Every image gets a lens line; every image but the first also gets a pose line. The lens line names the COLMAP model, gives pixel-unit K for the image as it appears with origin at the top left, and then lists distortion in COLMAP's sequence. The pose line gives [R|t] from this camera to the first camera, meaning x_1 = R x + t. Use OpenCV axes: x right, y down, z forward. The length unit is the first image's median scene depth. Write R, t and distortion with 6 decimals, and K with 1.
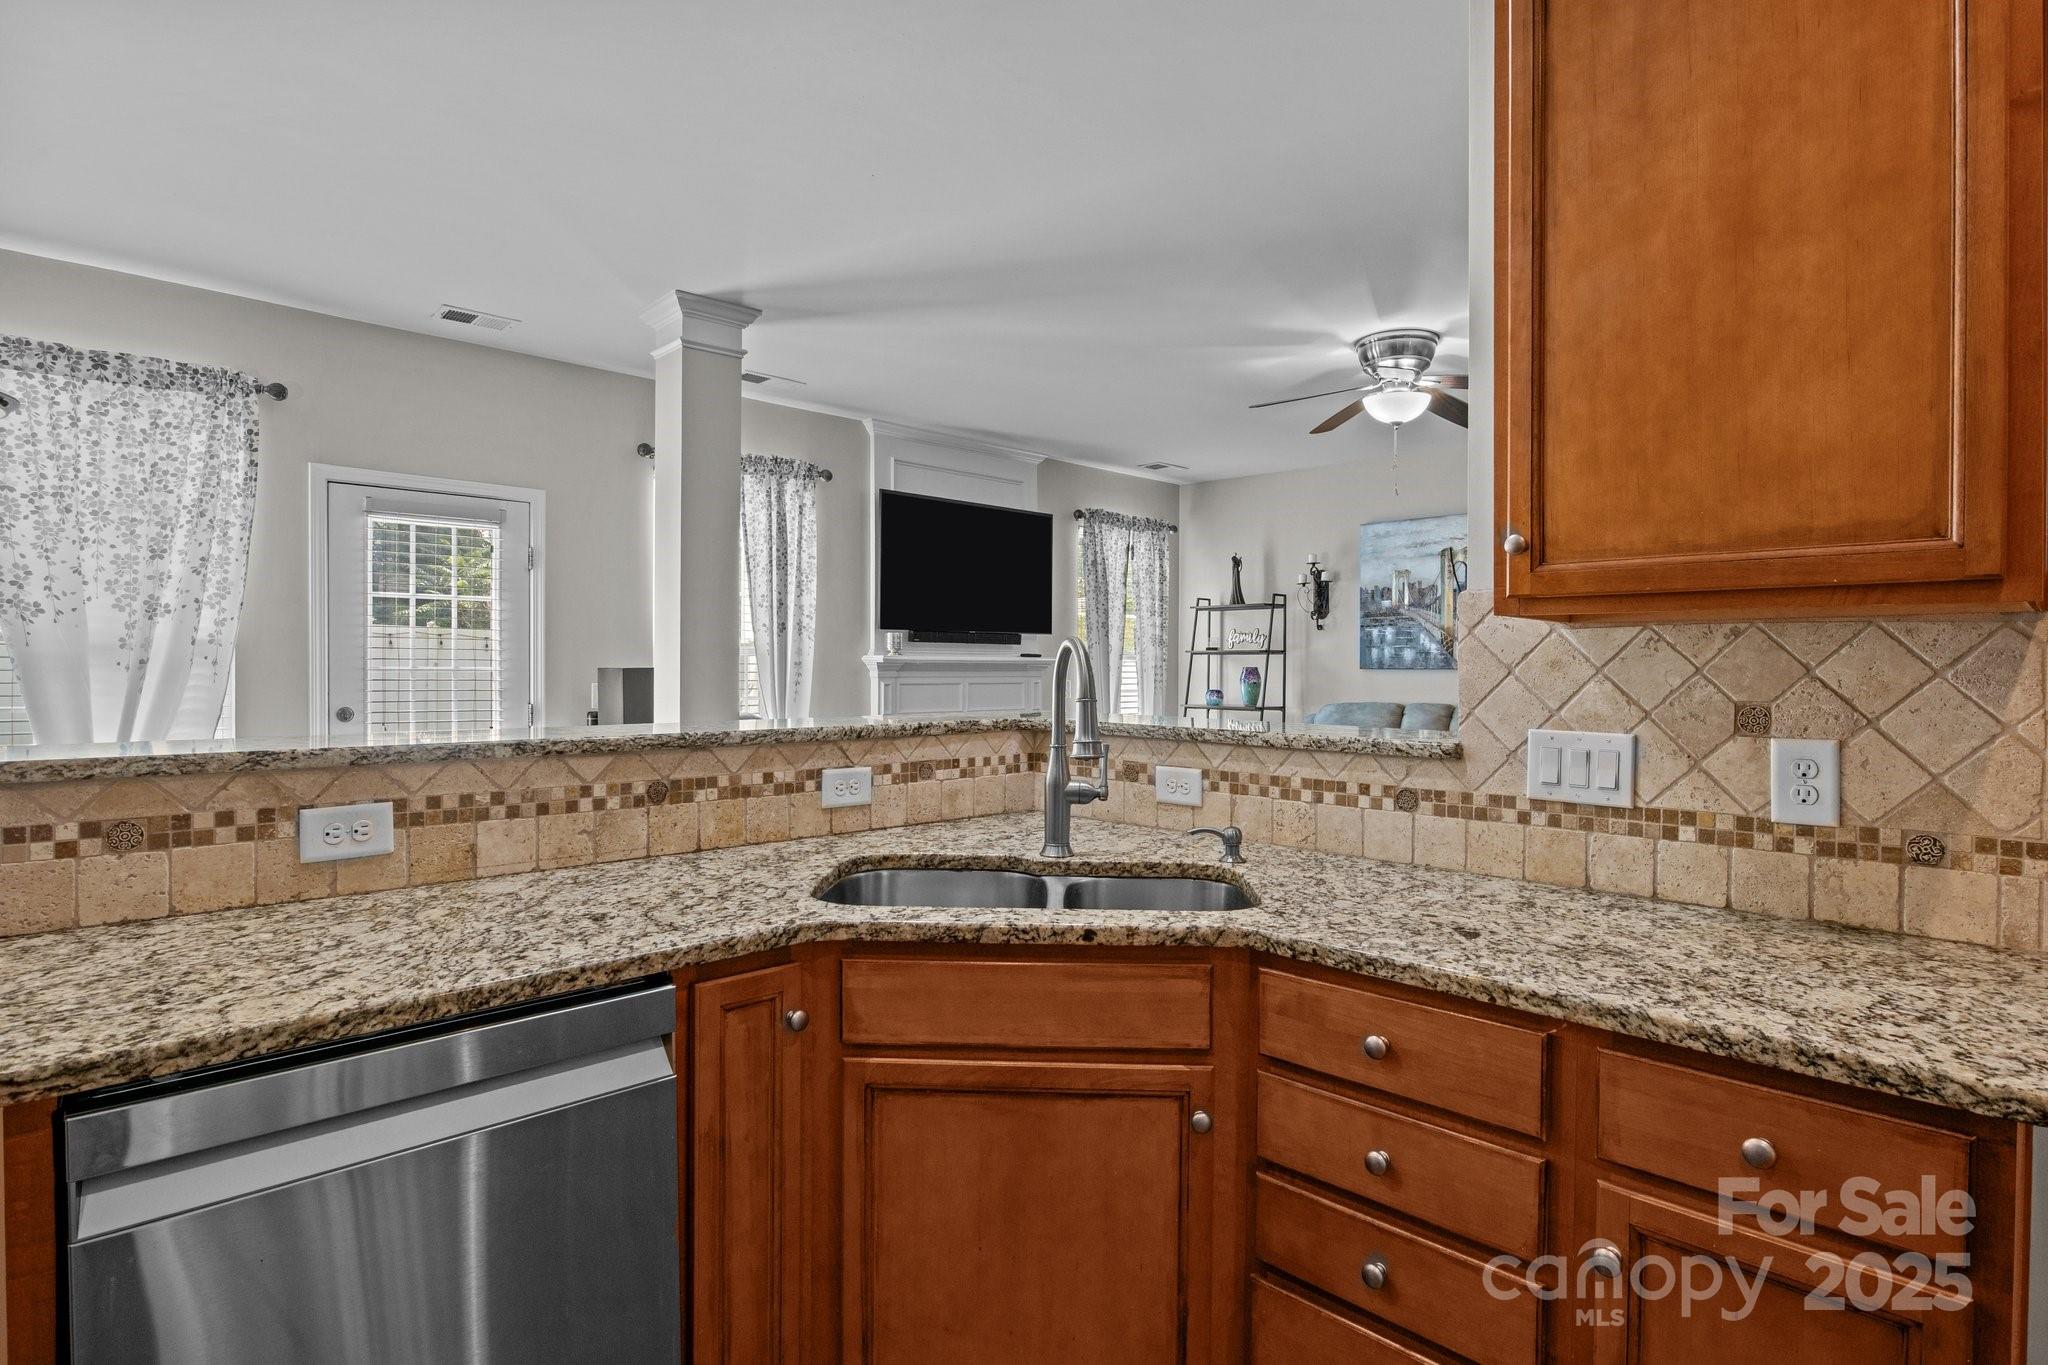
lens RADIAL K [[1041.5, 0, 1024.7], [0, 1041.5, 681.6], [0, 0, 1]] dist [0.004649, 0.000570]
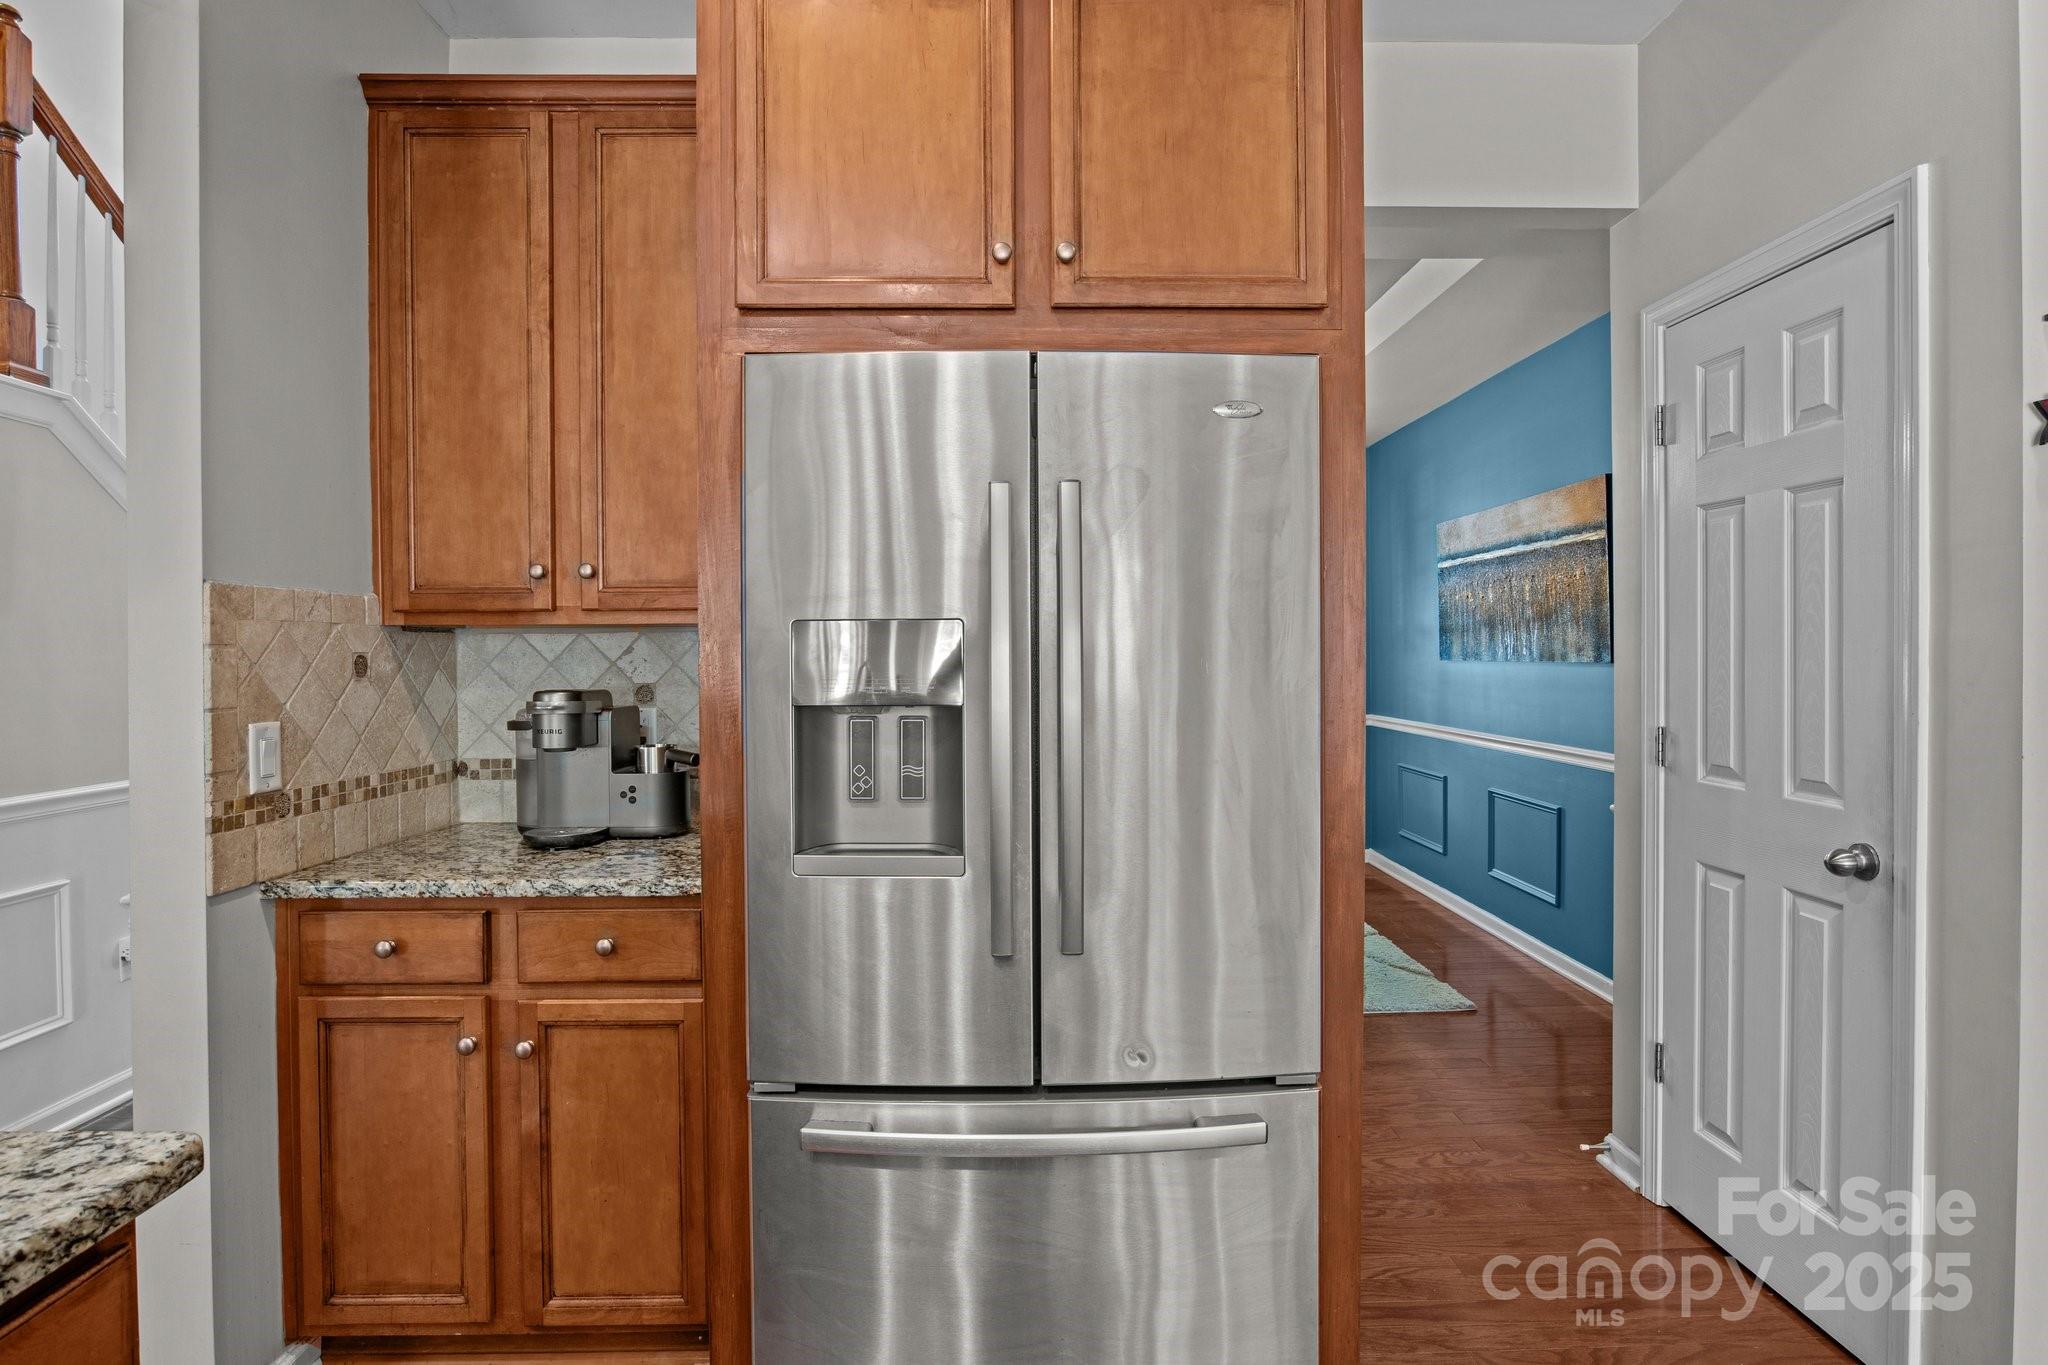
lens RADIAL K [[1041.5, 0, 1021.8], [0, 1041.5, 669.6], [0, 0, 1]] dist [0.004649, 0.000570]
pose [[-0.730268, -0.008996, 0.683101, -0.125599], [0.009090, 0.999697, 0.022883, -0.013835], [-0.683100, 0.022920, -0.729965, 1.072746]]
